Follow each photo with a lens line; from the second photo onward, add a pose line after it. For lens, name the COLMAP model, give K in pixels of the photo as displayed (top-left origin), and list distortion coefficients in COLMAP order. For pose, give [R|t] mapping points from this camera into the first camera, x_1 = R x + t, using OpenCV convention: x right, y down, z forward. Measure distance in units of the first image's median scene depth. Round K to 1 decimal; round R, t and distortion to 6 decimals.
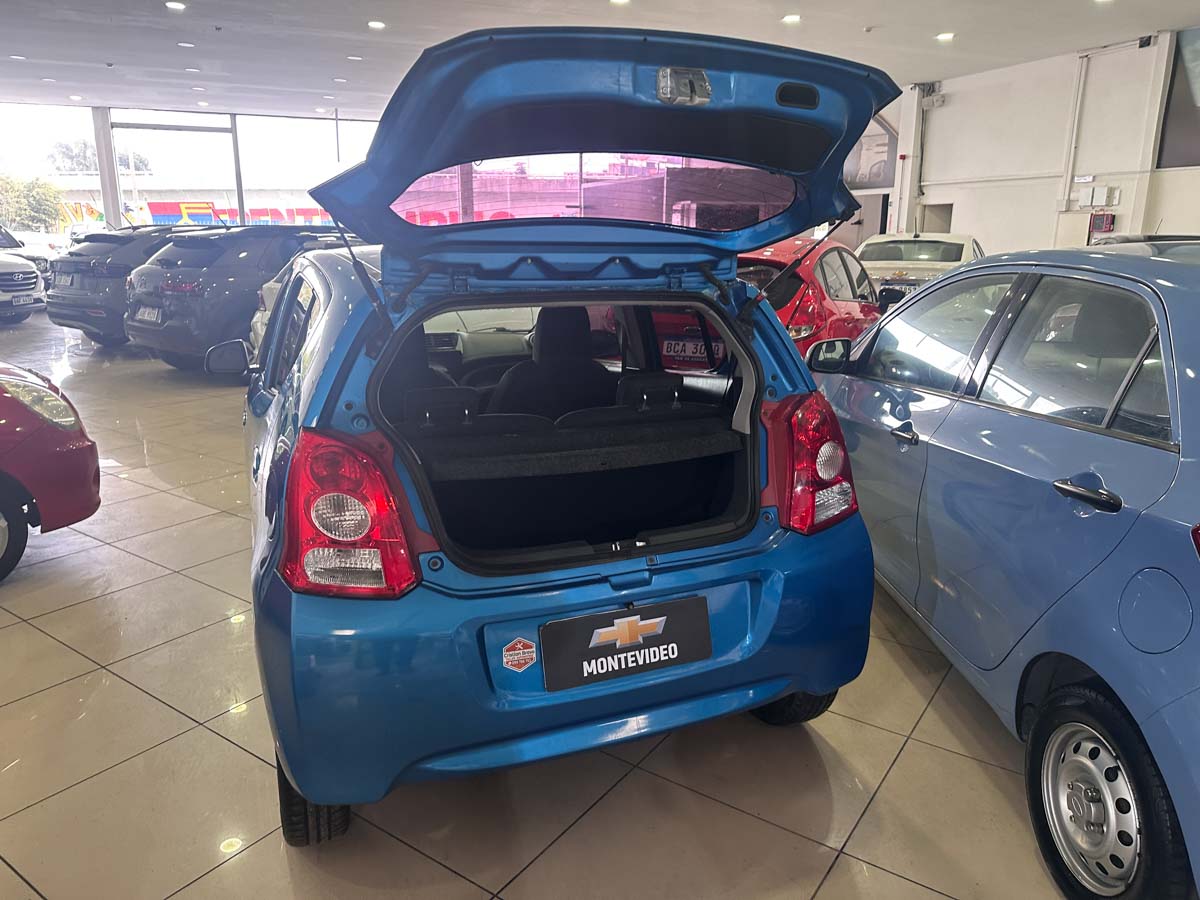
lens RADIAL K [[852.6, 0, 604.2], [0, 852.6, 442.4], [0, 0, 1]] dist [0.061424, -0.054782]
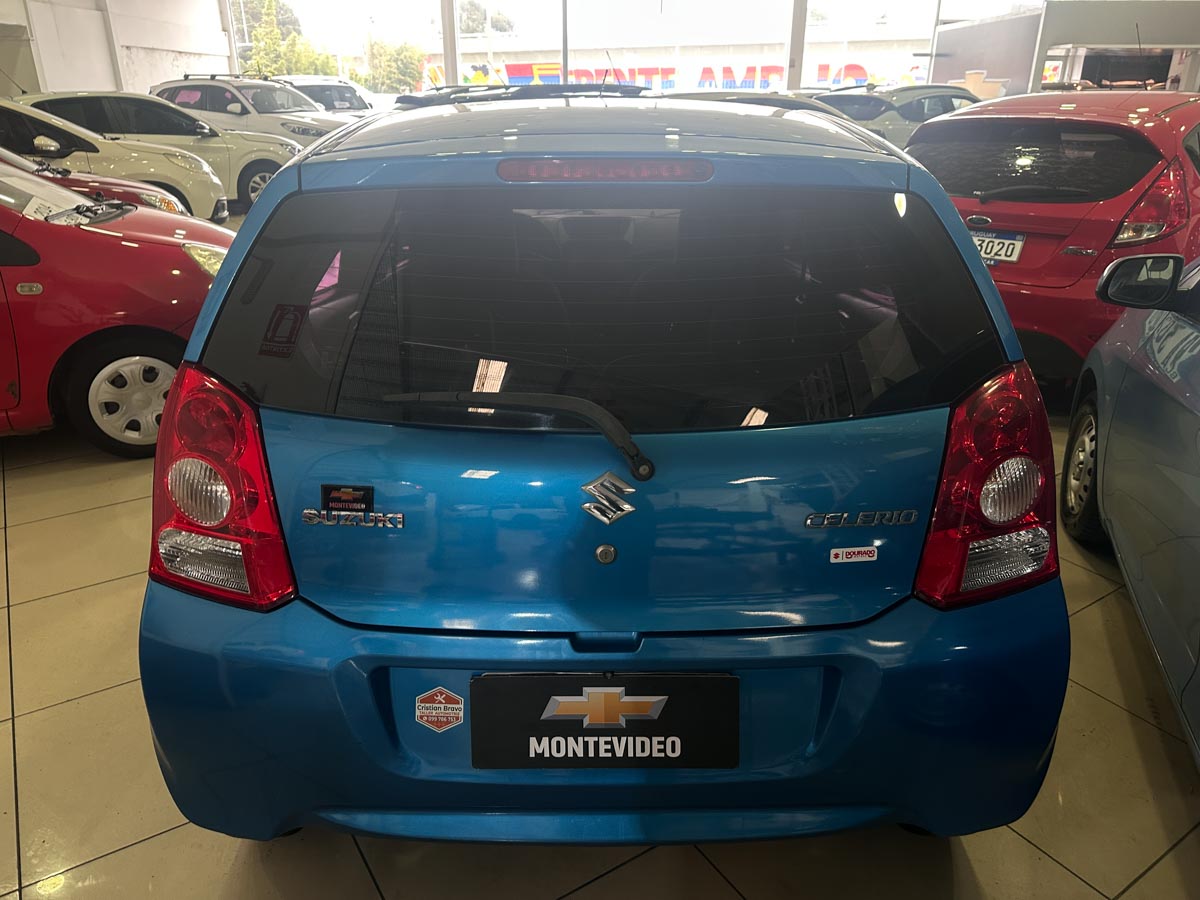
lens RADIAL K [[844.1, 0, 600.0], [0, 844.1, 450.0], [0, 0, 1]] dist [0.055749, -0.059550]
pose [[0.925414, 0.143051, -0.350921, 0.224988], [-0.086117, 0.981173, 0.172869, -0.089273], [0.369043, -0.129755, 0.920310, 0.406409]]
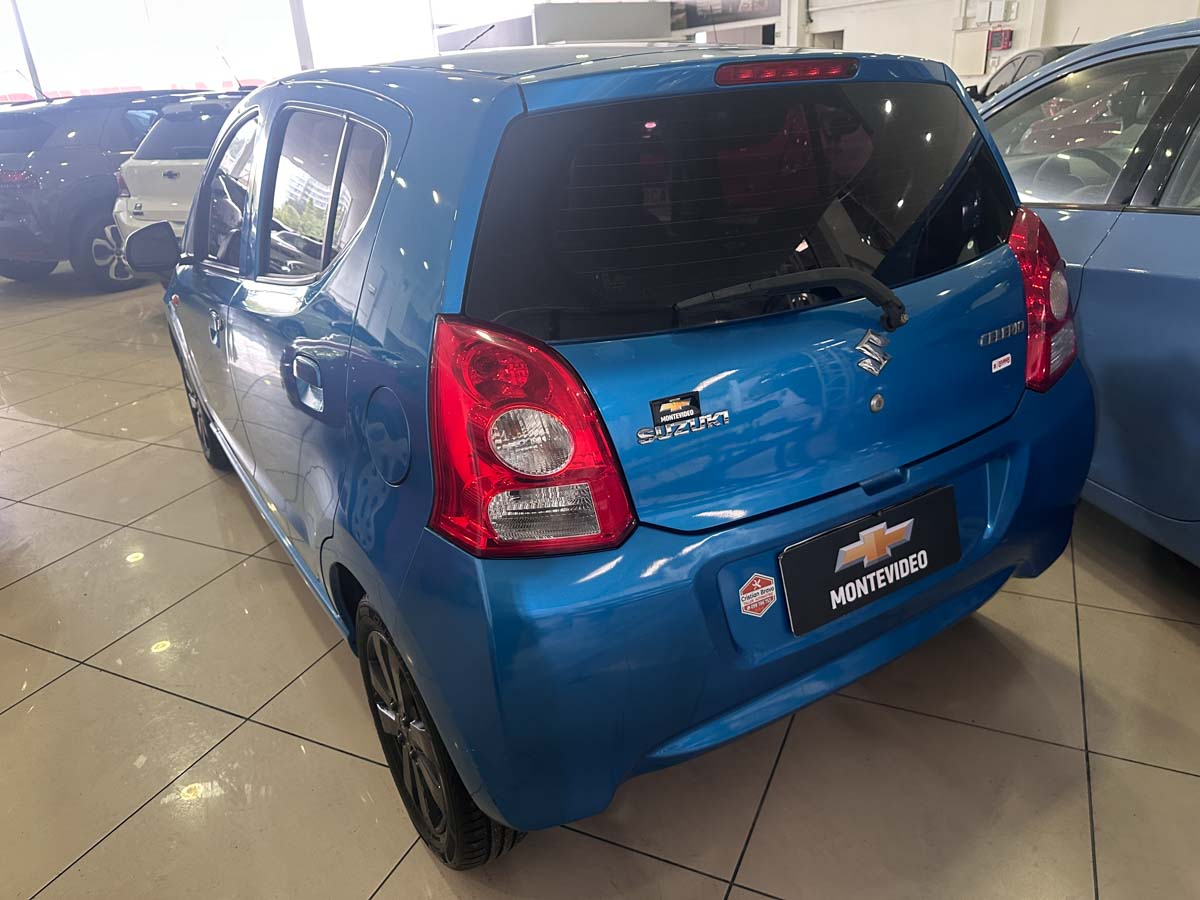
lens RADIAL K [[861.1, 0, 600.0], [0, 861.1, 450.0], [0, 0, 1]] dist [0.065527, -0.069946]
pose [[0.984288, -0.120143, 0.129396, -0.297489], [0.099311, 0.982608, 0.156905, -0.006695], [-0.145997, -0.141589, 0.979100, 0.286064]]
